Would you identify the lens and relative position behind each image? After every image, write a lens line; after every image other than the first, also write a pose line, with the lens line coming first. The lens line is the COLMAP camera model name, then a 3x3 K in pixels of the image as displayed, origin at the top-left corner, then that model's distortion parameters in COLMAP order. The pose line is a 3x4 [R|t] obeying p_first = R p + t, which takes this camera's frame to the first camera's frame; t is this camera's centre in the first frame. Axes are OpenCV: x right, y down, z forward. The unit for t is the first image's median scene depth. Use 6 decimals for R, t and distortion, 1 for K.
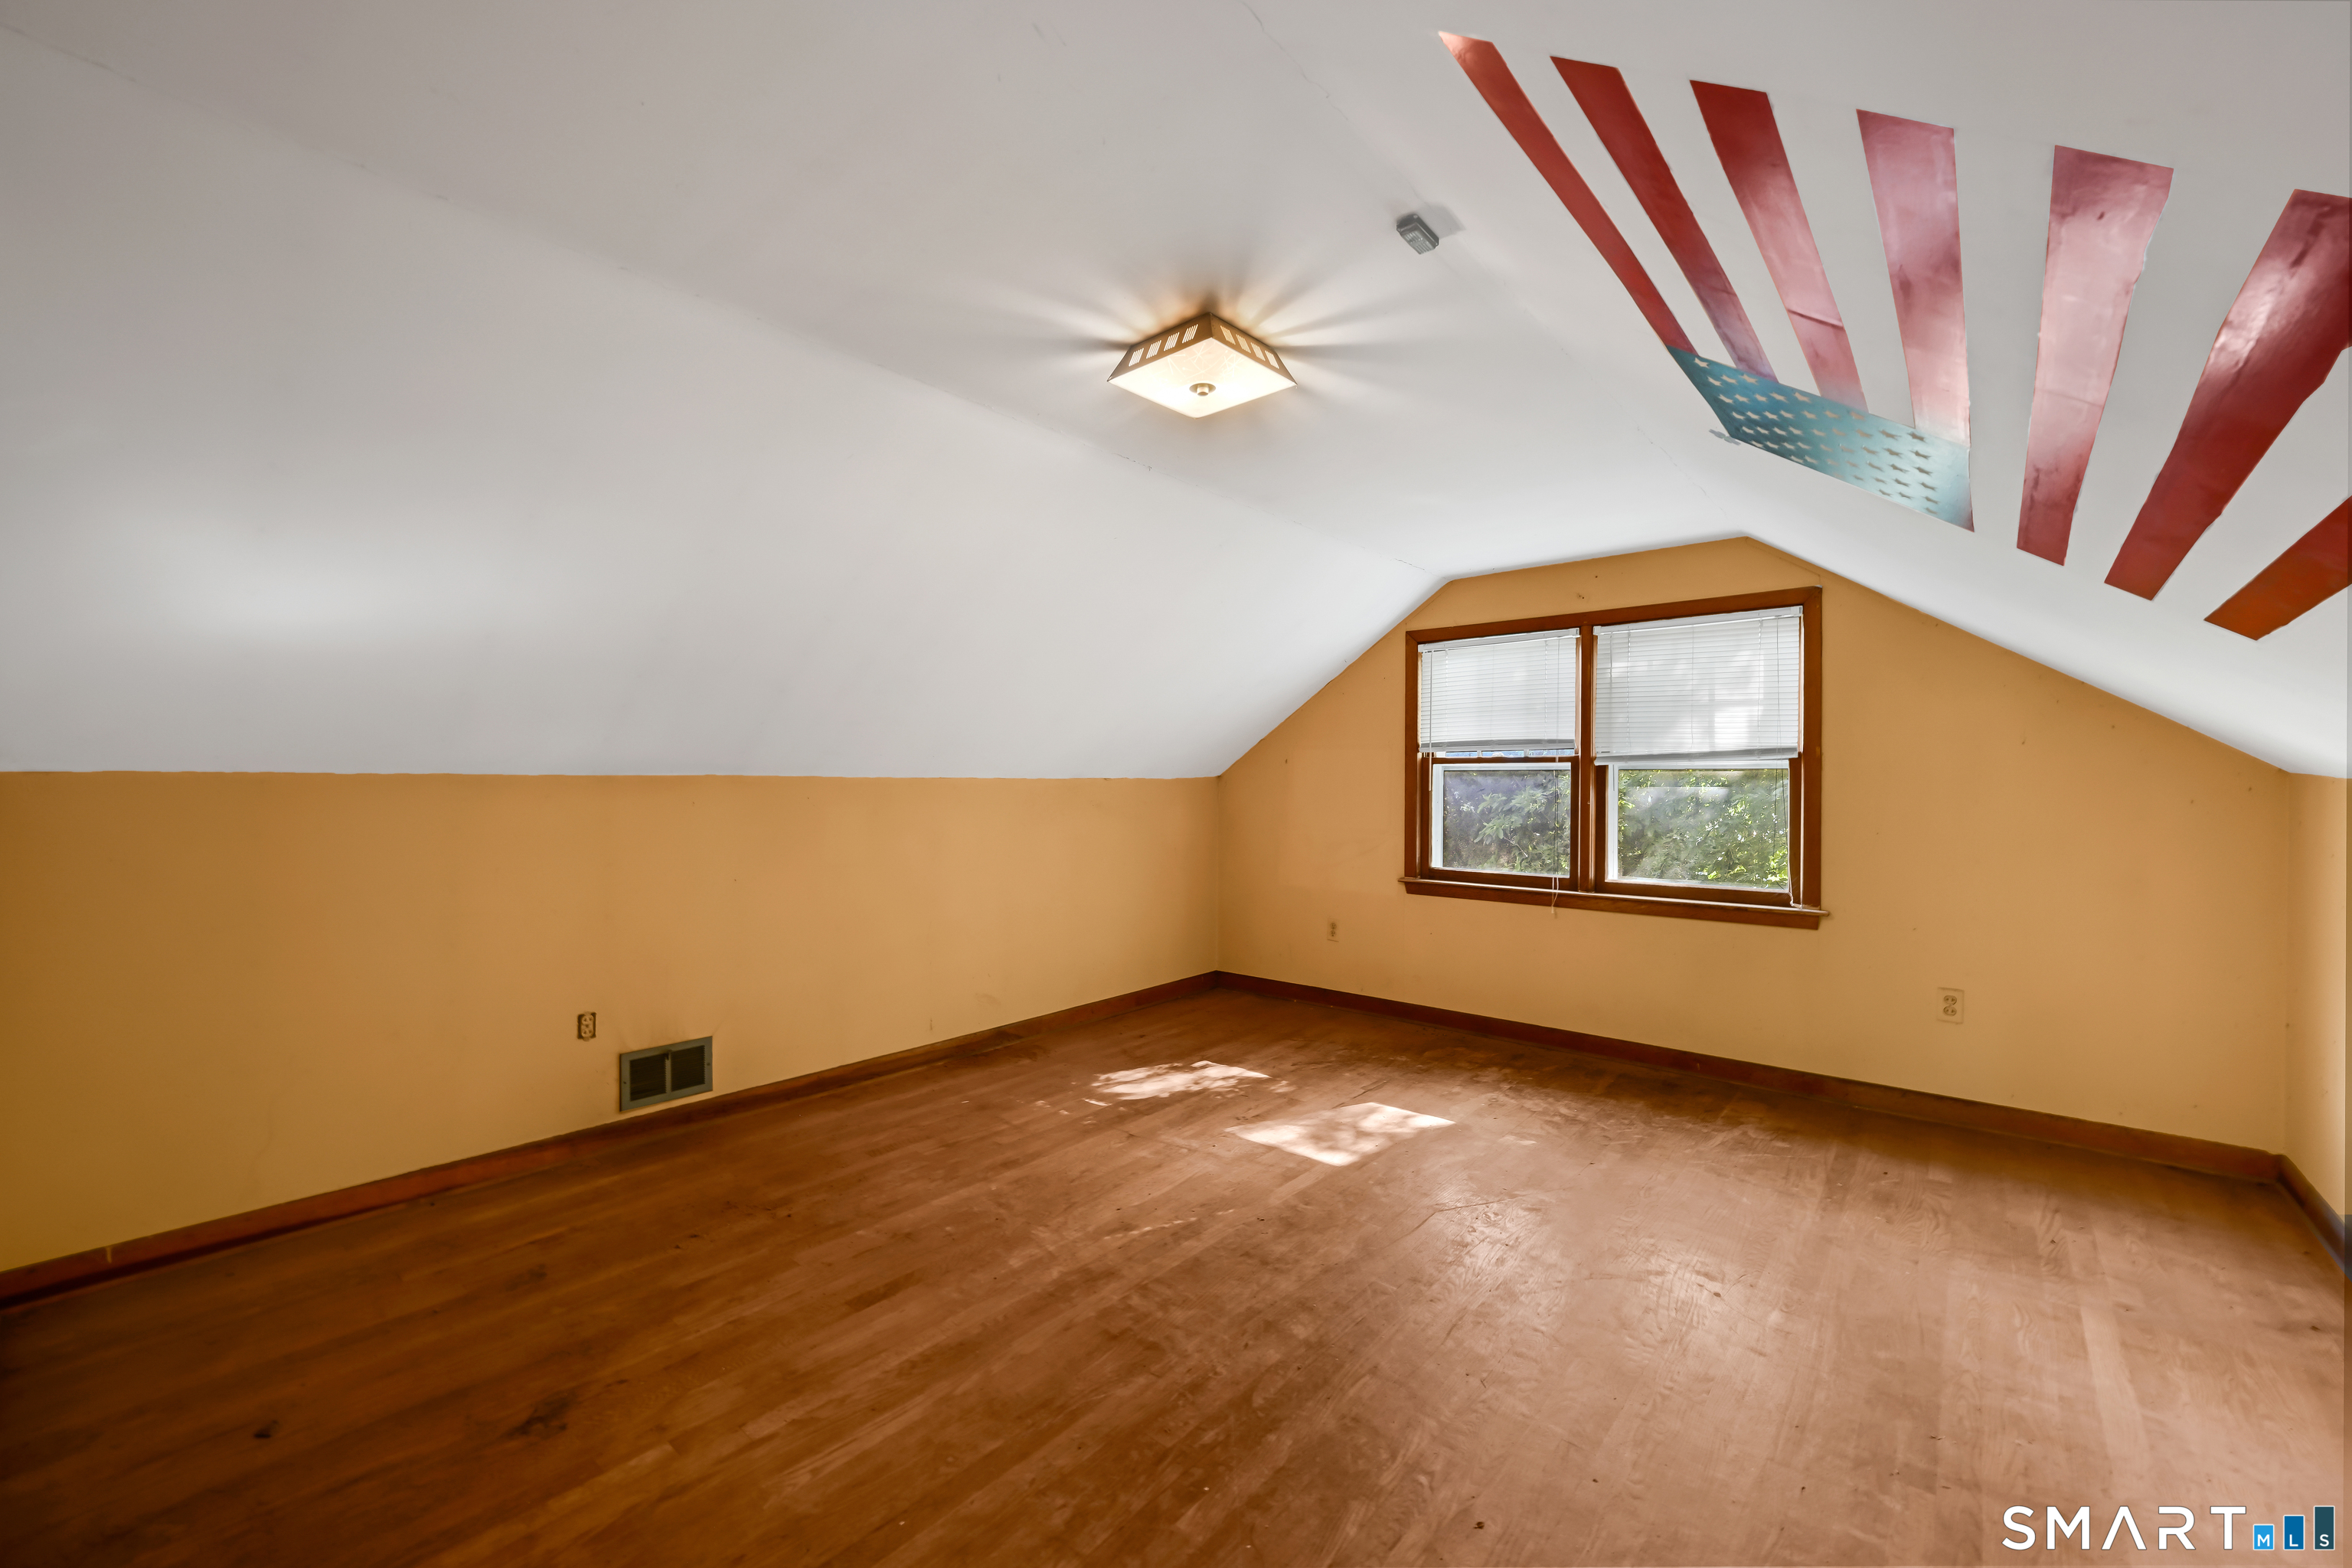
lens RADIAL K [[962.1, 0, 1176.0], [0, 962.1, 784.0], [0, 0, 1]] dist [-0.000665, -0.000050]
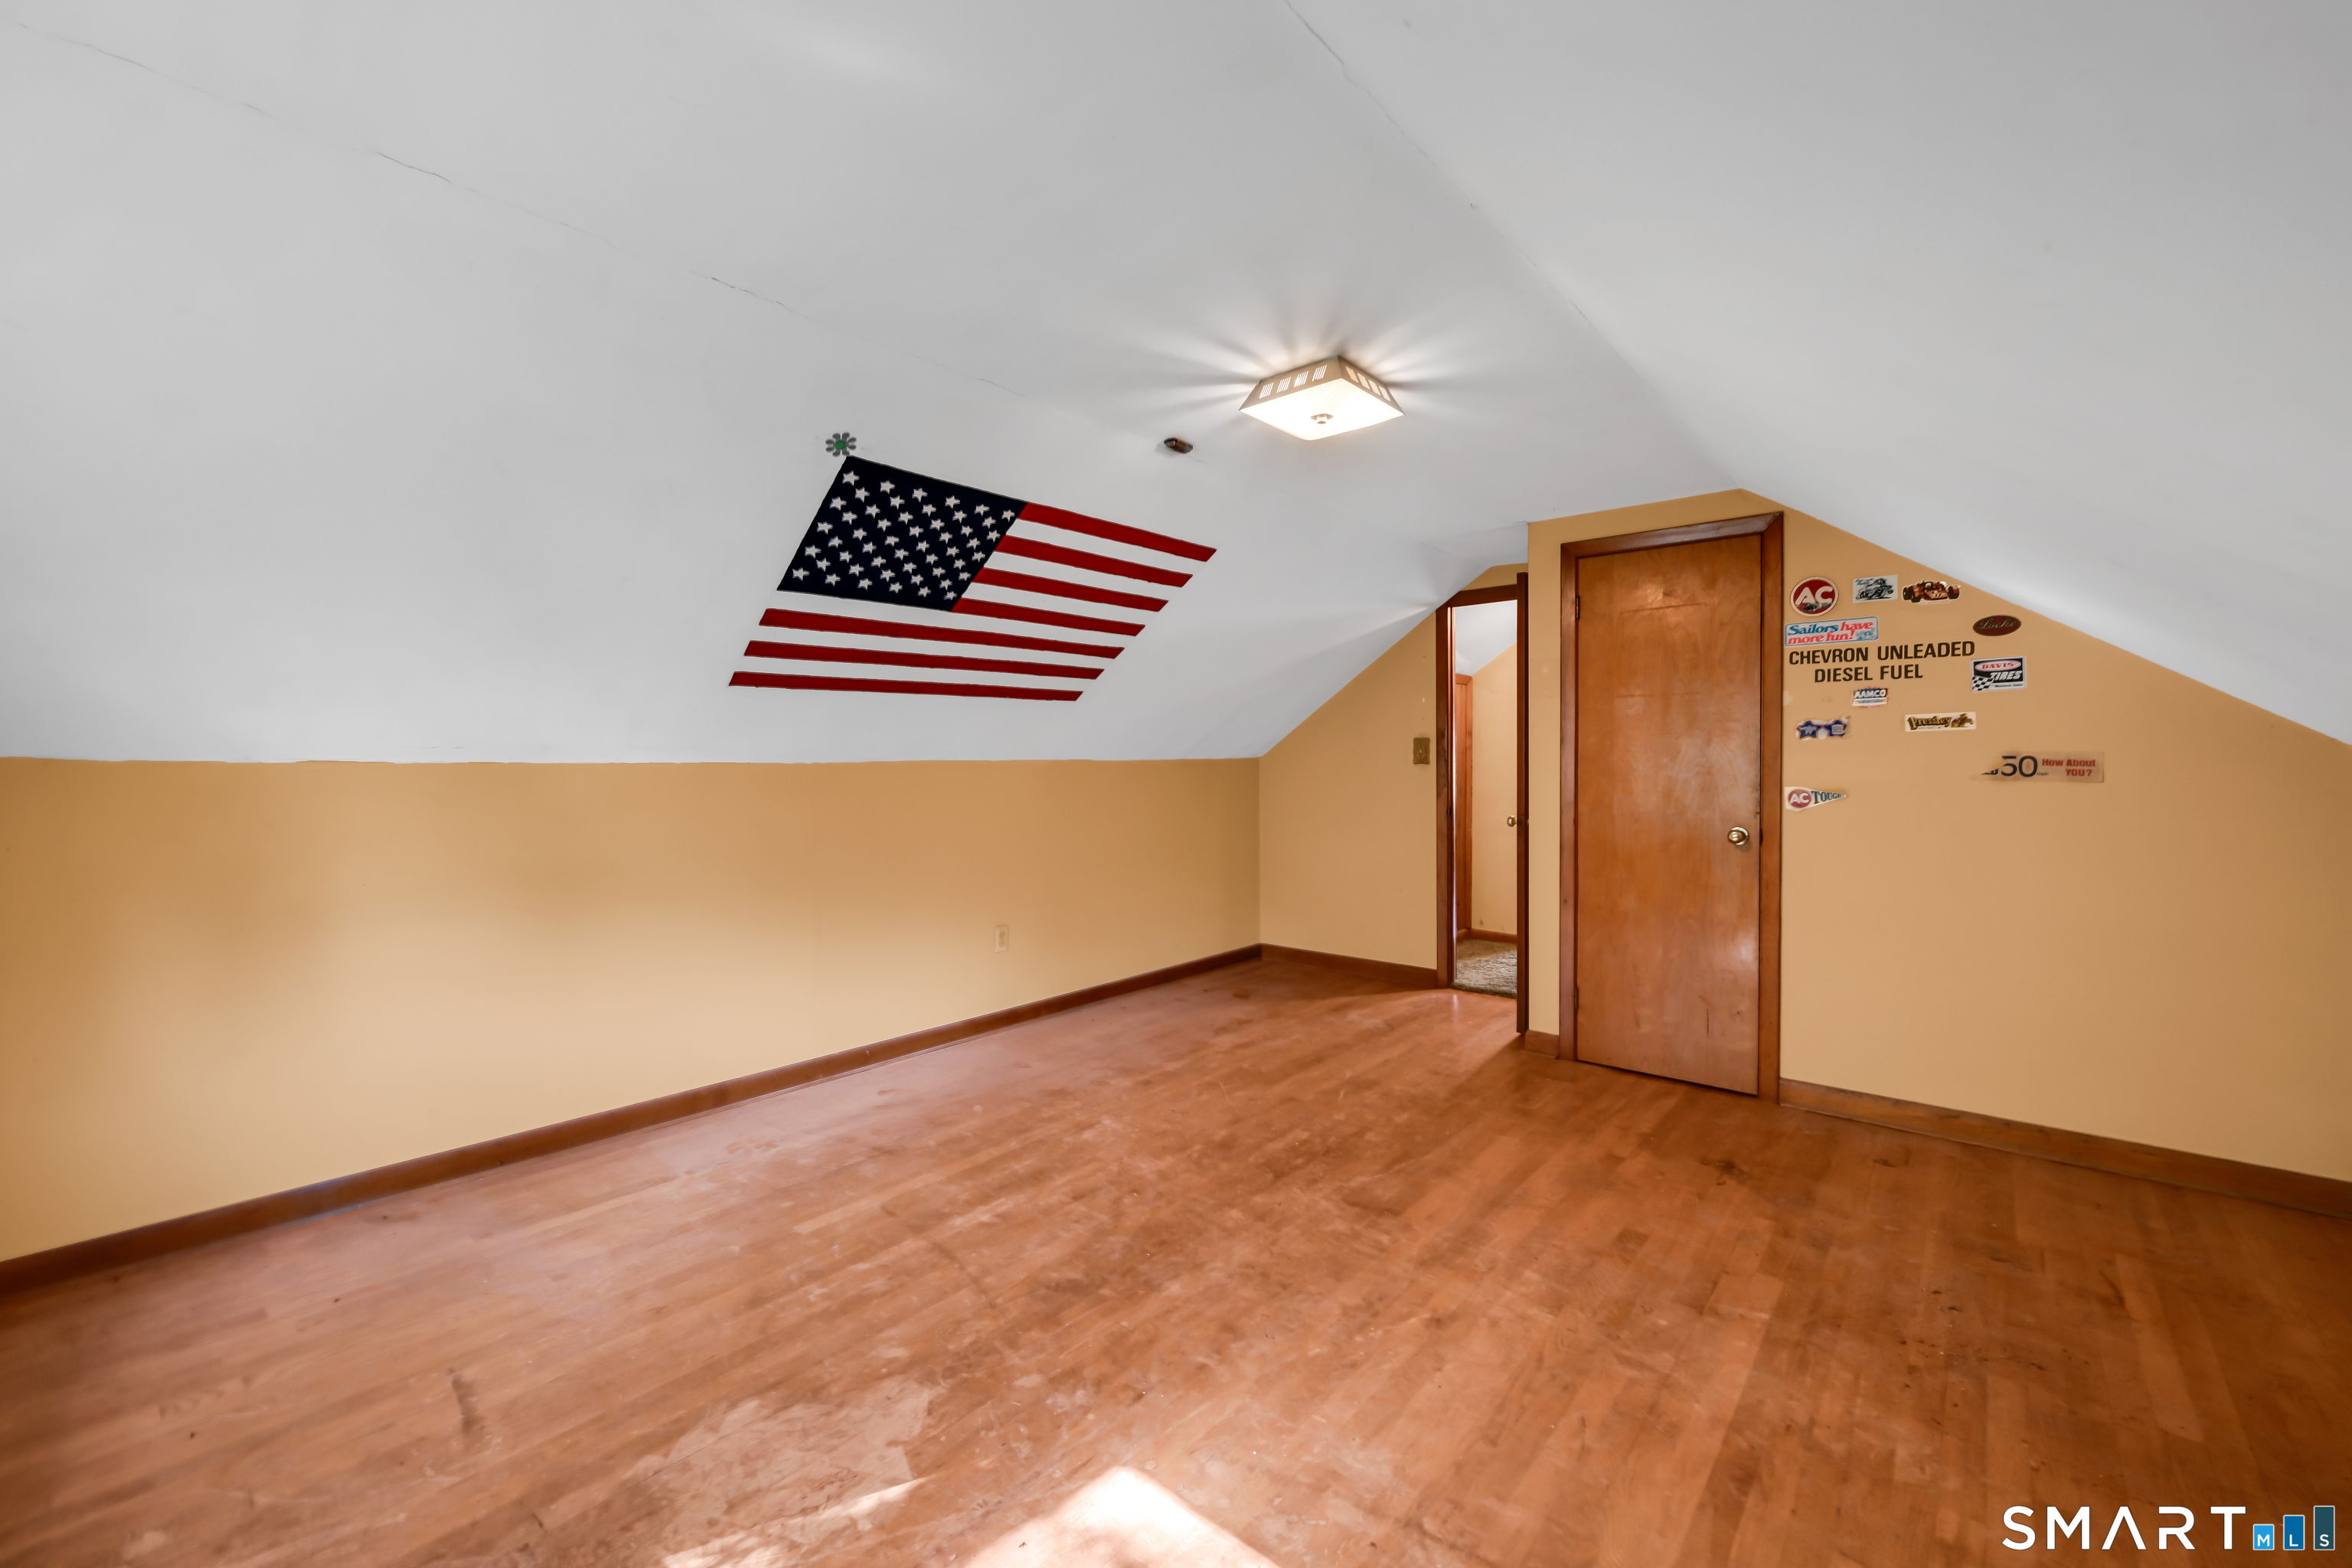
lens RADIAL K [[962.1, 0, 1176.0], [0, 962.1, 784.0], [0, 0, 1]] dist [-0.000665, -0.000050]
pose [[-0.999994, -0.001387, 0.003064, 0.190142], [-0.001296, 0.999559, 0.029662, -0.006347], [-0.003104, 0.029658, -0.999555, 2.071497]]
